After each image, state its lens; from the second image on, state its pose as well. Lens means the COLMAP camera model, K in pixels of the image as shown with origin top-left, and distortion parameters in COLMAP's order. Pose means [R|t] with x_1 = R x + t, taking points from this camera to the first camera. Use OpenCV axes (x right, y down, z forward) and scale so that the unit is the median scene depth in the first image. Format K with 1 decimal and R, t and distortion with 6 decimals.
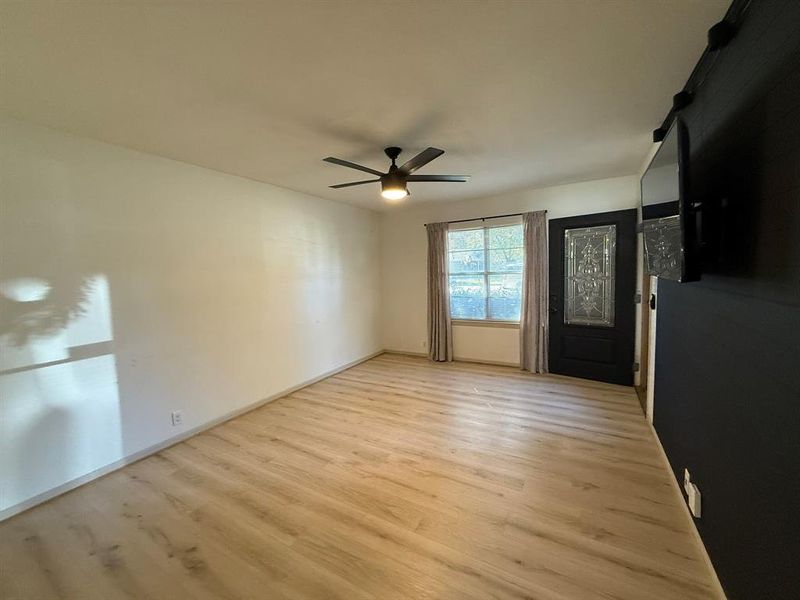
lens RADIAL K [[321.2, 0, 399.5], [0, 321.2, 296.8], [0, 0, 1]] dist [-0.000771, -0.000134]
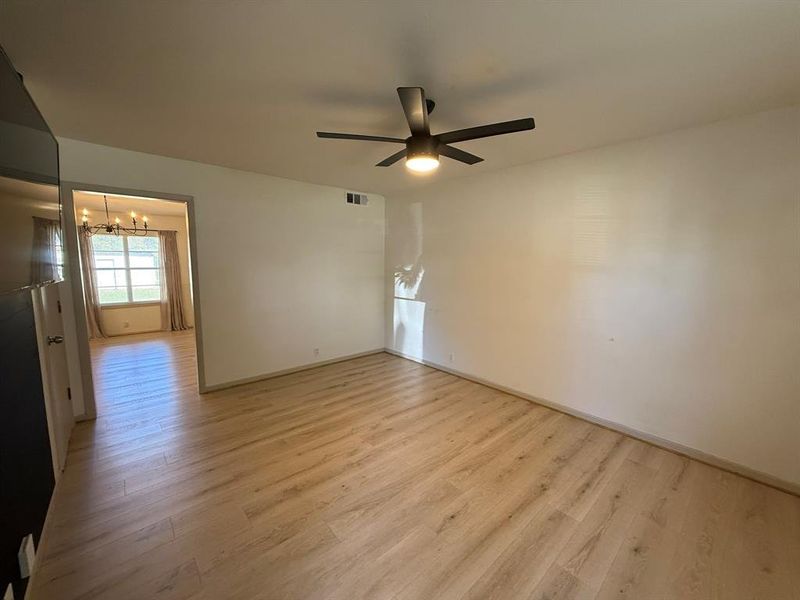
lens RADIAL K [[321.2, 0, 398.4], [0, 321.2, 302.1], [0, 0, 1]] dist [-0.000771, -0.000134]
pose [[-0.329183, 0.153942, -0.931633, 0.610655], [-0.072273, 0.979620, 0.187409, -0.112865], [0.941496, 0.129024, -0.311349, 0.988227]]
